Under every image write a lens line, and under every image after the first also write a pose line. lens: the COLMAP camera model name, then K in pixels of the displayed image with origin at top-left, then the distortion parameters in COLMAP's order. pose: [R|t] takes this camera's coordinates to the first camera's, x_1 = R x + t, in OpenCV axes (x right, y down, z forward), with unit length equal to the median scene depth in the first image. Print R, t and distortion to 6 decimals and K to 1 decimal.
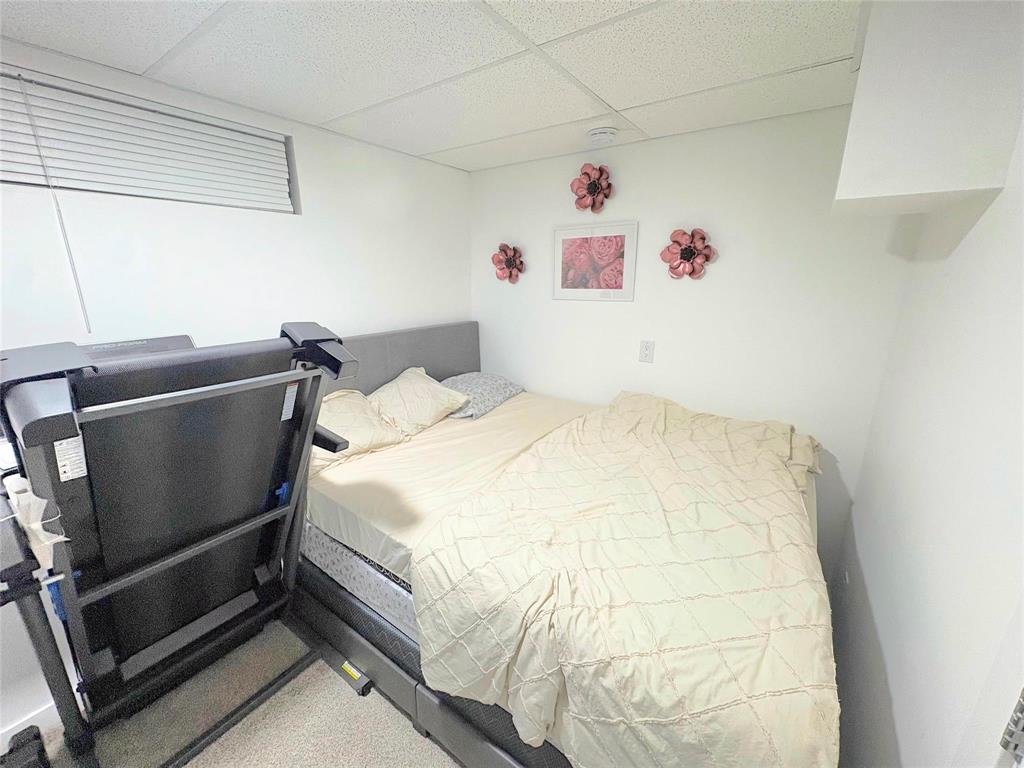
lens RADIAL K [[409.5, 0, 511.9], [0, 409.5, 382.4], [0, 0, 1]] dist [0.002457, 0.000005]
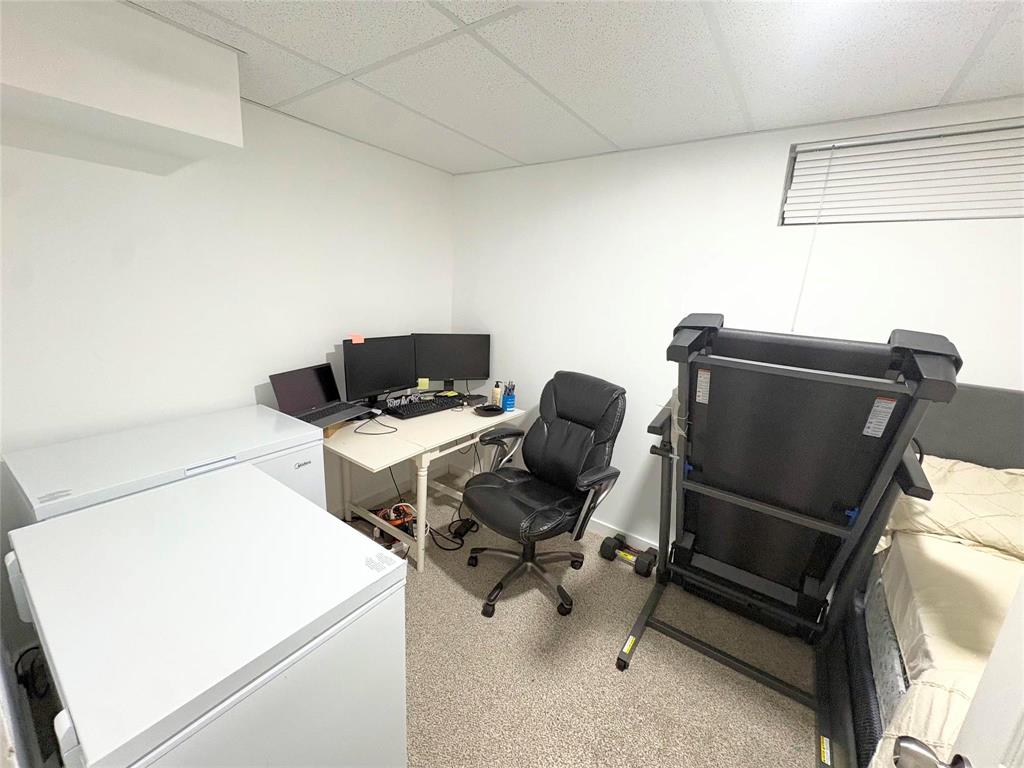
lens RADIAL K [[409.5, 0, 511.3], [0, 409.5, 381.4], [0, 0, 1]] dist [0.002457, 0.000005]
pose [[-0.001105, 0.227127, -0.973865, 0.286577], [-0.321218, 0.922175, 0.215436, 0.033694], [0.947005, 0.313061, 0.071938, 0.100485]]
